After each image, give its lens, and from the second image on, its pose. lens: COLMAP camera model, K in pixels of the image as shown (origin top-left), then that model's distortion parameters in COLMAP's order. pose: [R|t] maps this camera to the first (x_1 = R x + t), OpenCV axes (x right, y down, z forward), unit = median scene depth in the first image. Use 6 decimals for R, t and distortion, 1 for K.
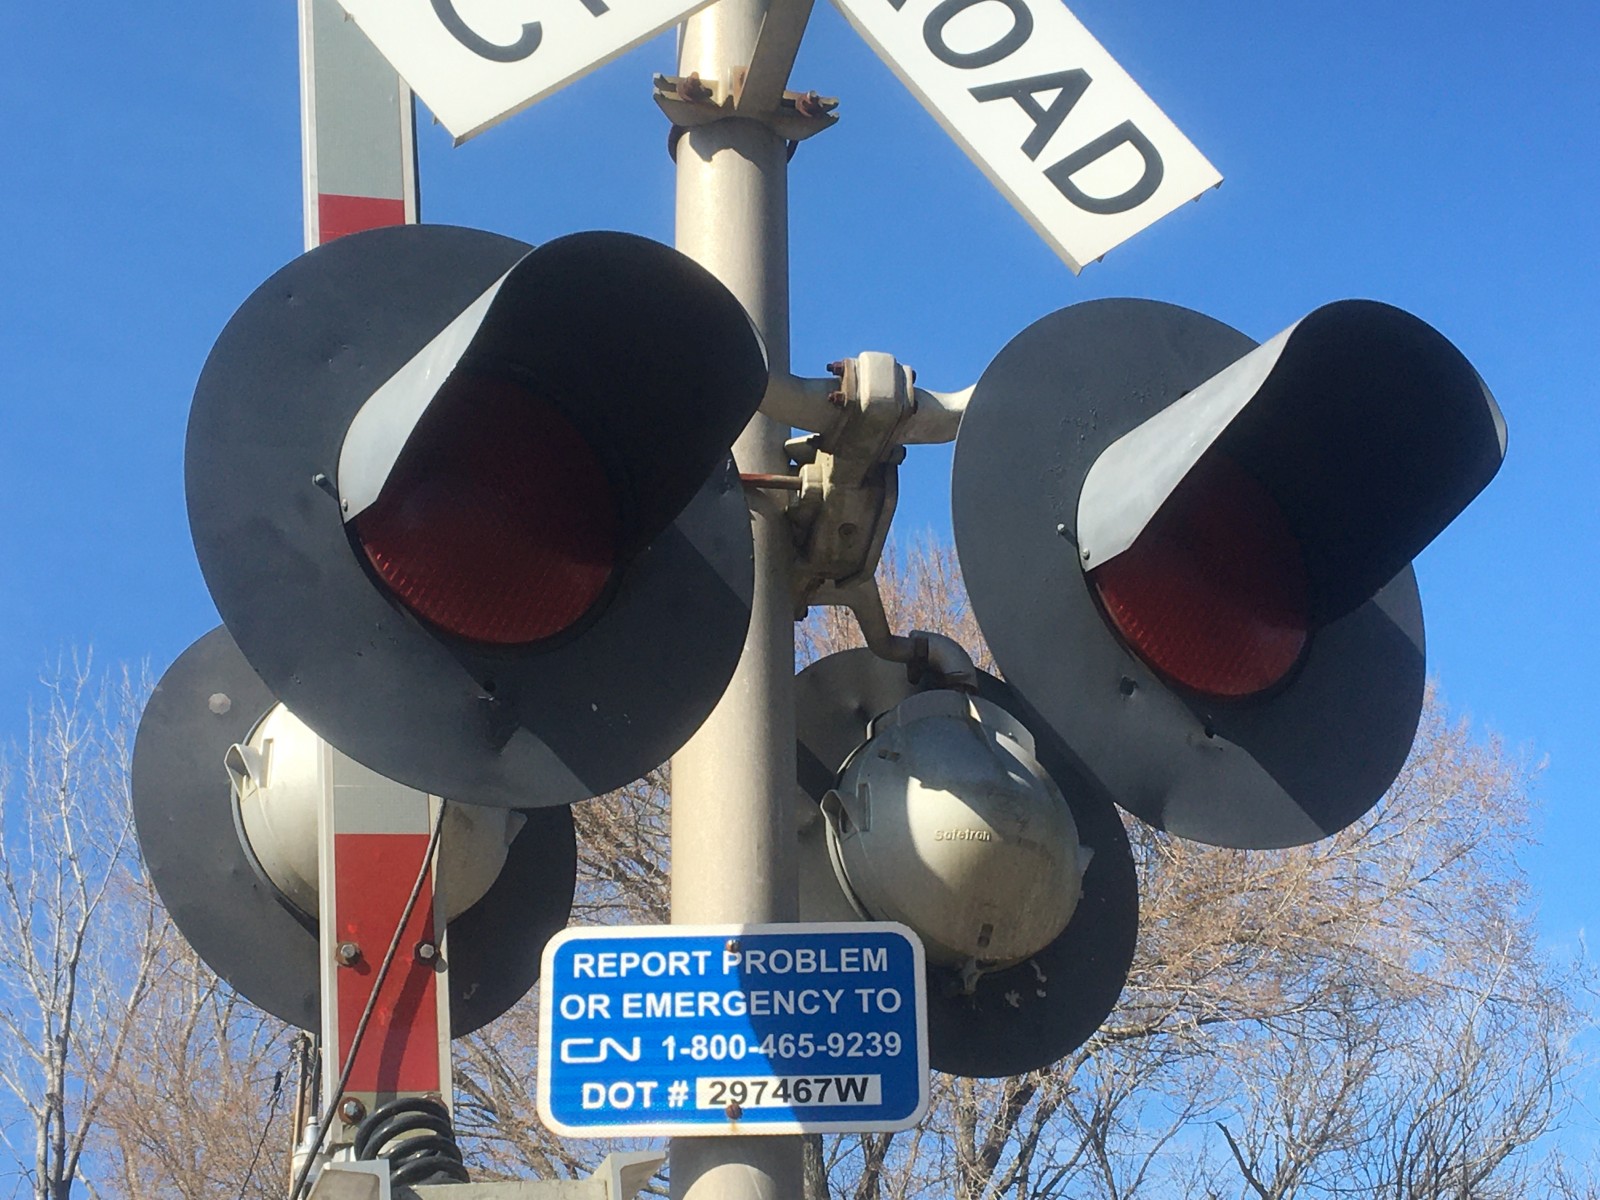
lens RADIAL K [[2726.2, 0, 795.6], [0, 2726.2, 606.3], [0, 0, 1]] dist [0.008519, 0.000000]
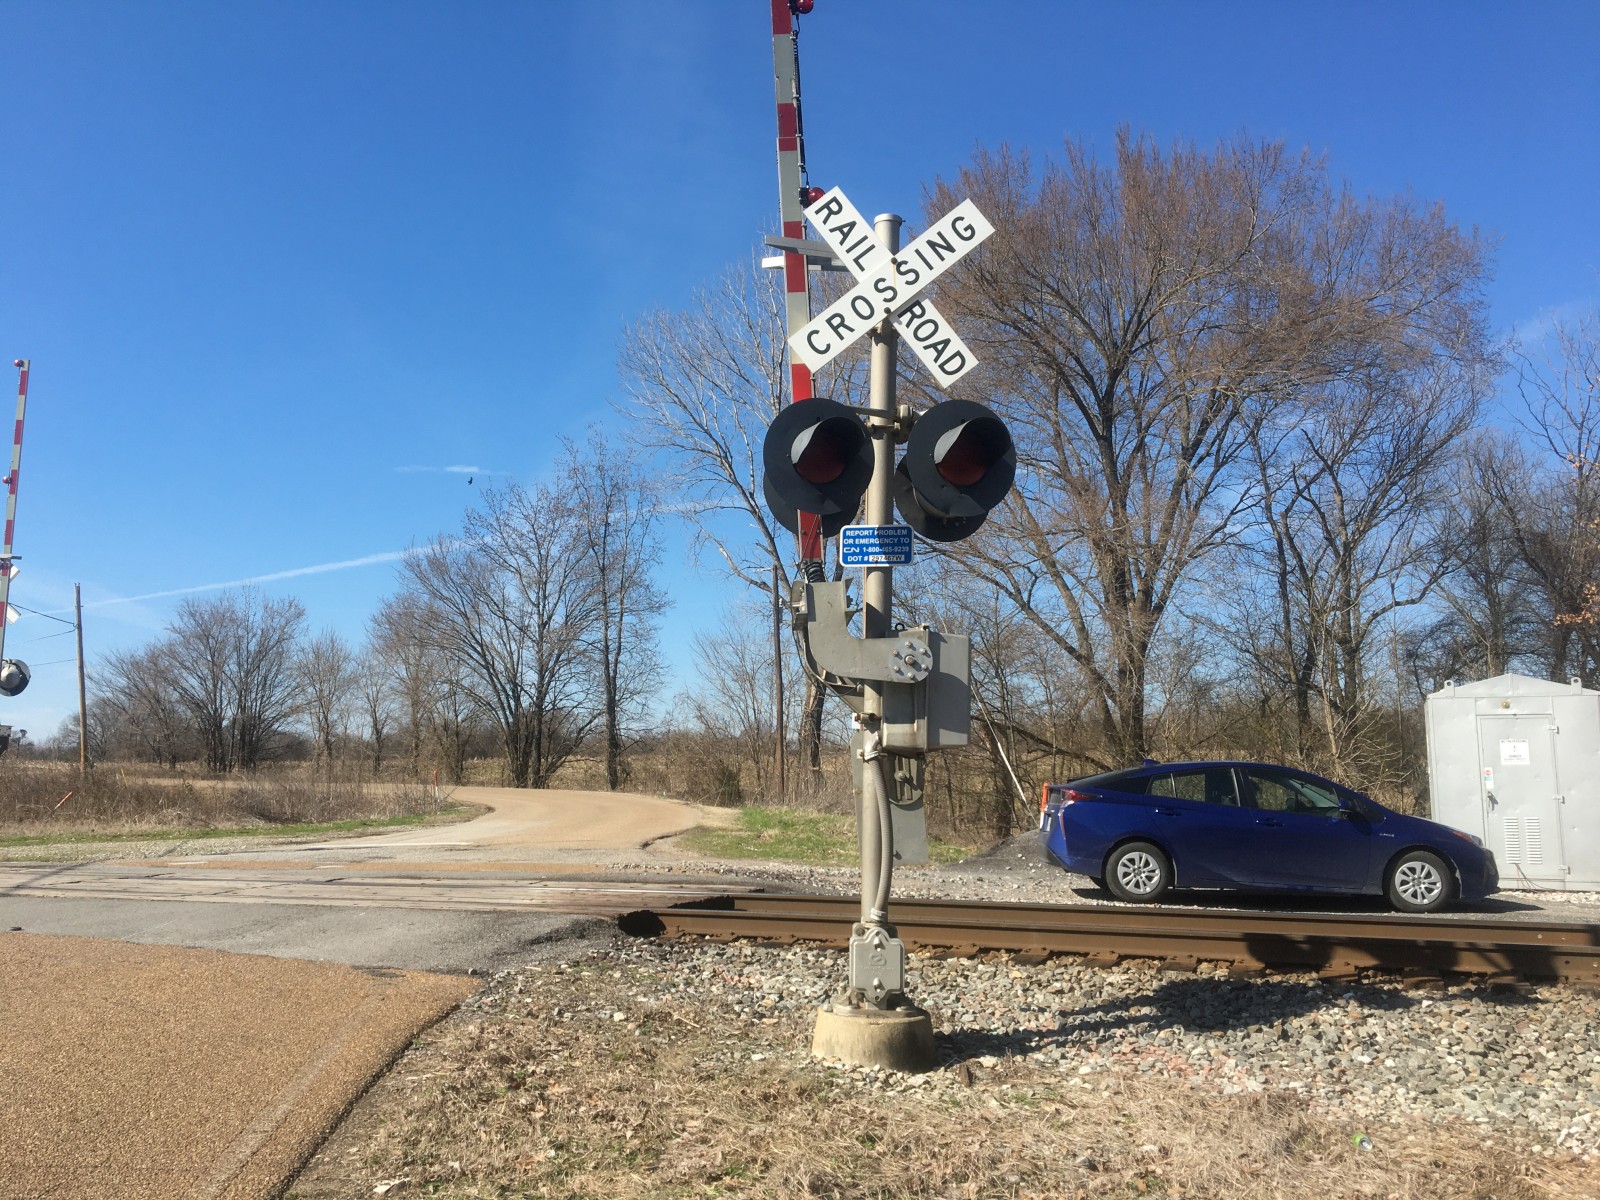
lens RADIAL K [[1360.1, 0, 781.5], [0, 1360.1, 618.3], [0, 0, 1]] dist [0.074053, -0.105702]
pose [[0.965690, 0.011606, -0.259440, 0.472738], [0.075864, 0.942818, 0.324559, -0.564980], [0.248371, -0.333105, 0.909589, -1.433958]]
